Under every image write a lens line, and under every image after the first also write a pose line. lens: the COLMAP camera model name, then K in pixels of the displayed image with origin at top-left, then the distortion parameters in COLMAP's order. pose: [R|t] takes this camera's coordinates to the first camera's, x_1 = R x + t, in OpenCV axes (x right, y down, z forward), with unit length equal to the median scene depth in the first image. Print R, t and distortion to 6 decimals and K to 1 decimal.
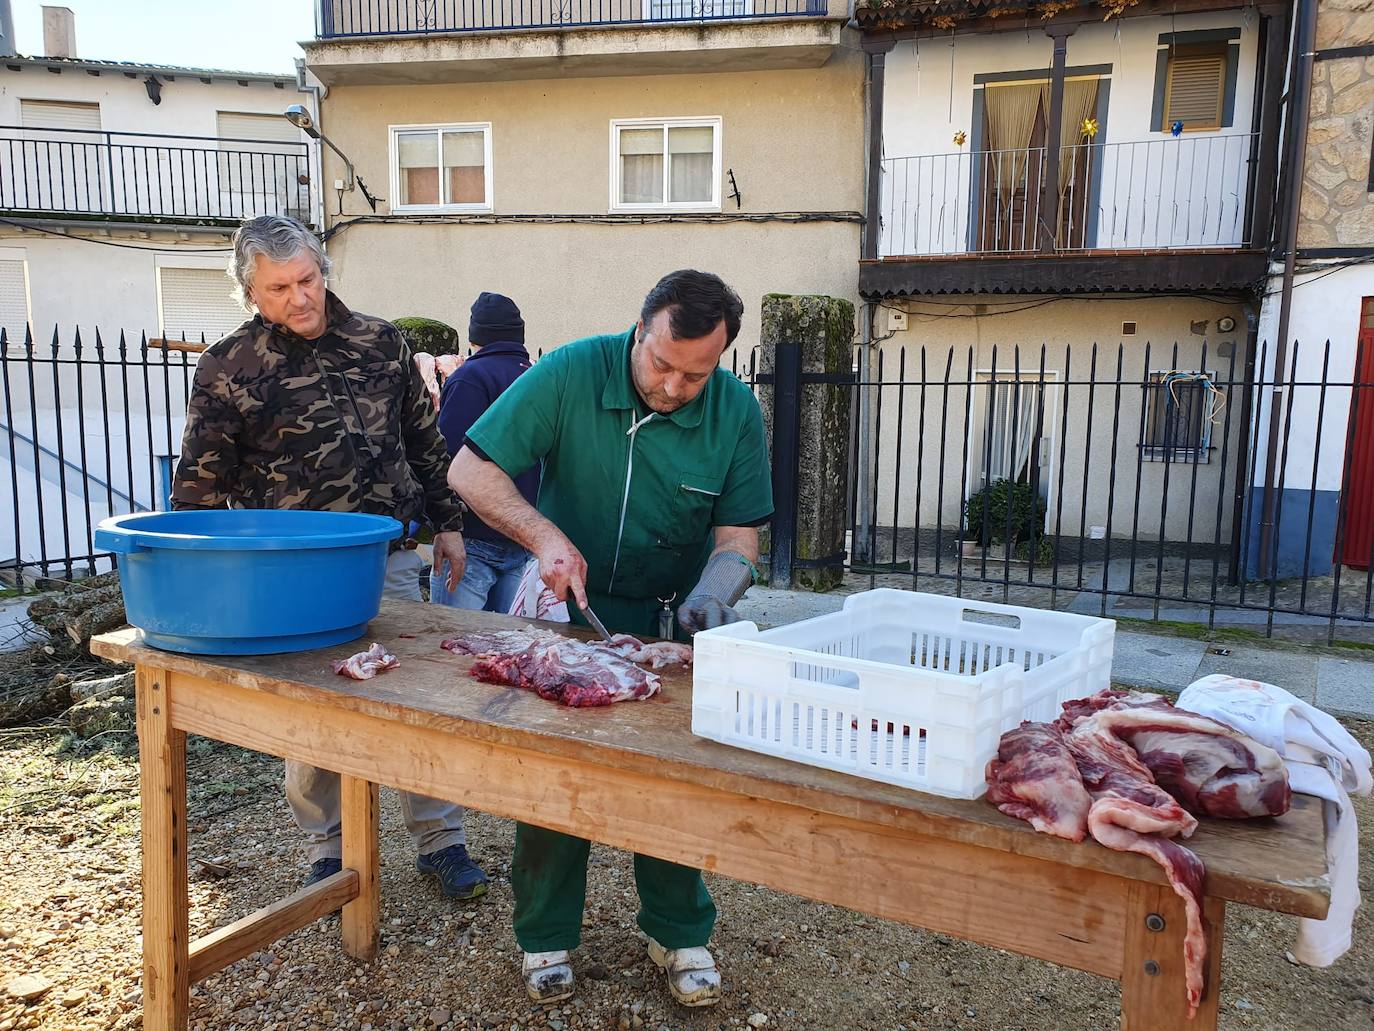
lens RADIAL K [[1102.3, 0, 686.7], [0, 1102.3, 511.6], [0, 0, 1]] dist [-0.007673, 0.036000]
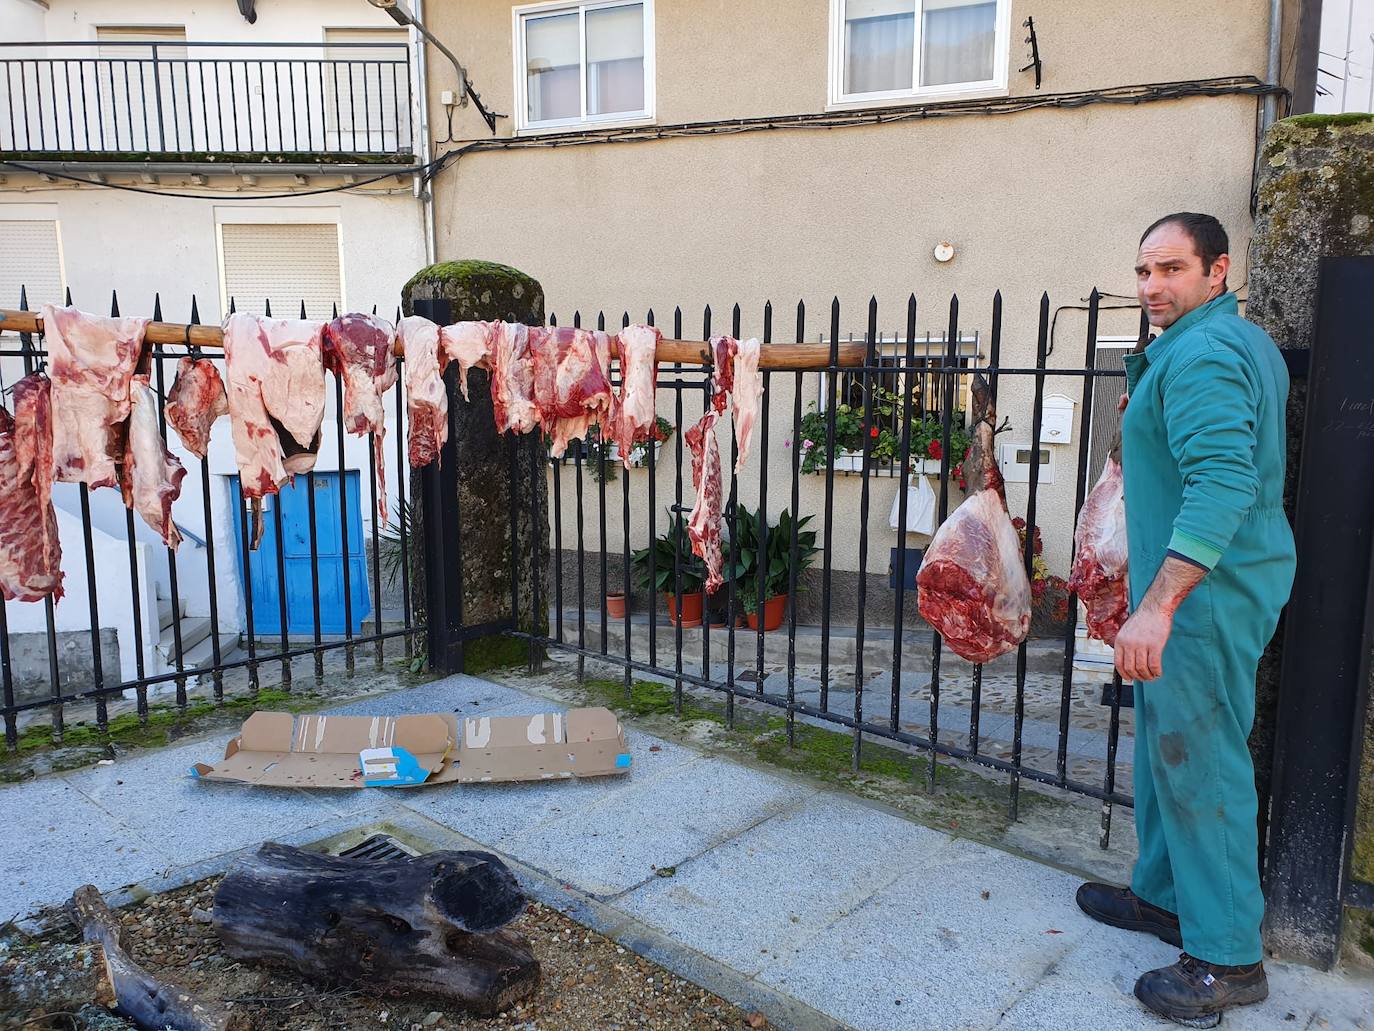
lens RADIAL K [[1102.3, 0, 689.5], [0, 1102.3, 519.0], [0, 0, 1]] dist [-0.007673, 0.036000]
pose [[0.981651, 0.014424, -0.190141, -0.022338], [-0.010769, 0.999737, 0.020243, -0.041394], [0.190383, -0.017824, 0.981548, 0.333464]]
